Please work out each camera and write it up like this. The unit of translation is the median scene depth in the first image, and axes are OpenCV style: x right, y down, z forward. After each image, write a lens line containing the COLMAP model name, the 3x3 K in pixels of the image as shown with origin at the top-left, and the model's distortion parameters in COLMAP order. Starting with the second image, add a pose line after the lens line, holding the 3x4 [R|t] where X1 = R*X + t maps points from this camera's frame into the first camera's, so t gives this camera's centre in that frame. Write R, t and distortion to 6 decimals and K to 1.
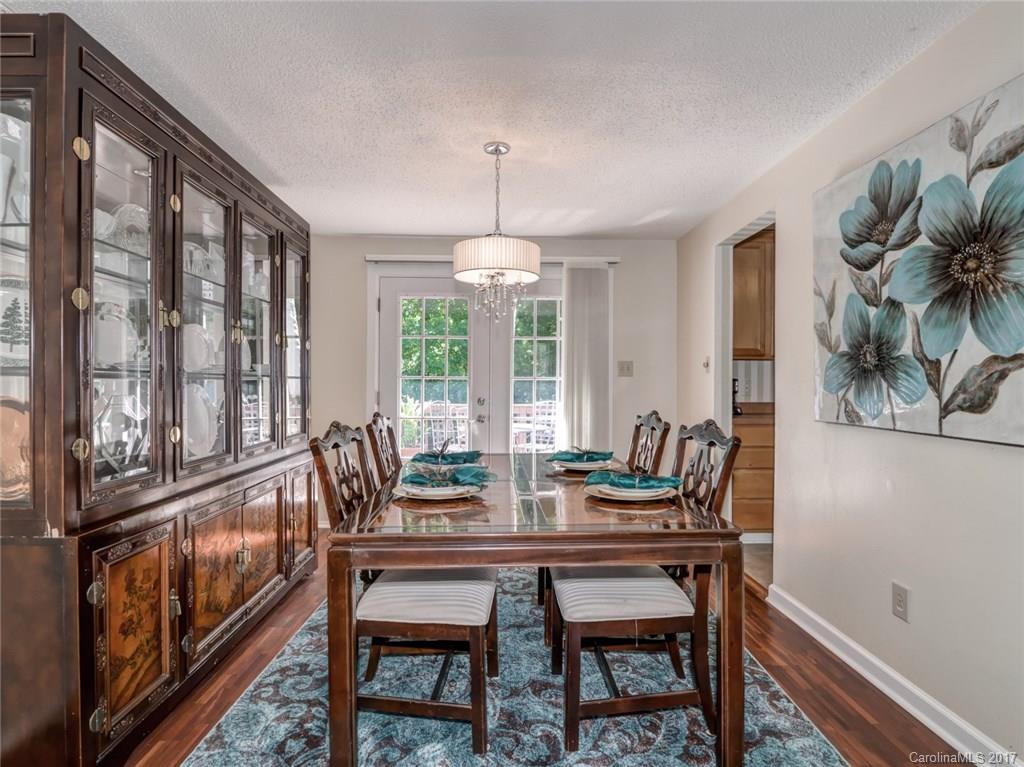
lens RADIAL K [[539.9, 0, 515.0], [0, 539.9, 385.8], [0, 0, 1]] dist [-0.013611, -0.001189]
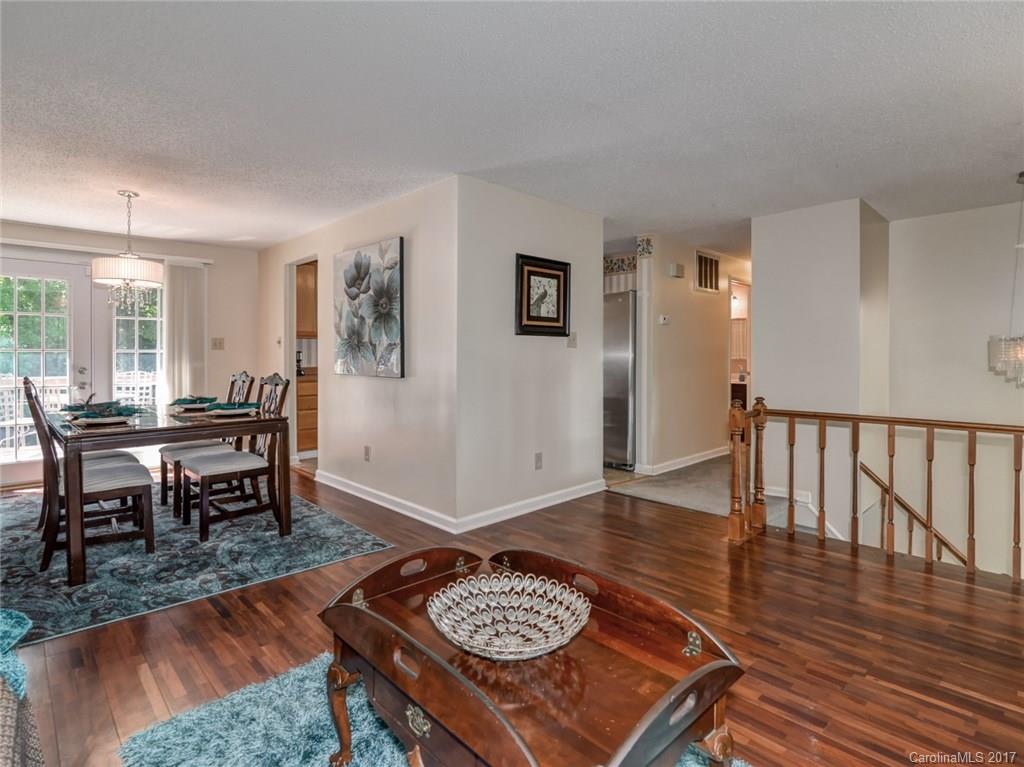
lens RADIAL K [[539.9, 0, 513.0], [0, 539.9, 357.9], [0, 0, 1]] dist [-0.013611, -0.001189]
pose [[0.742234, -0.007884, 0.670095, -0.299614], [0.006957, 0.999968, 0.004059, 0.005980], [-0.670105, 0.001649, 0.742265, -0.991692]]
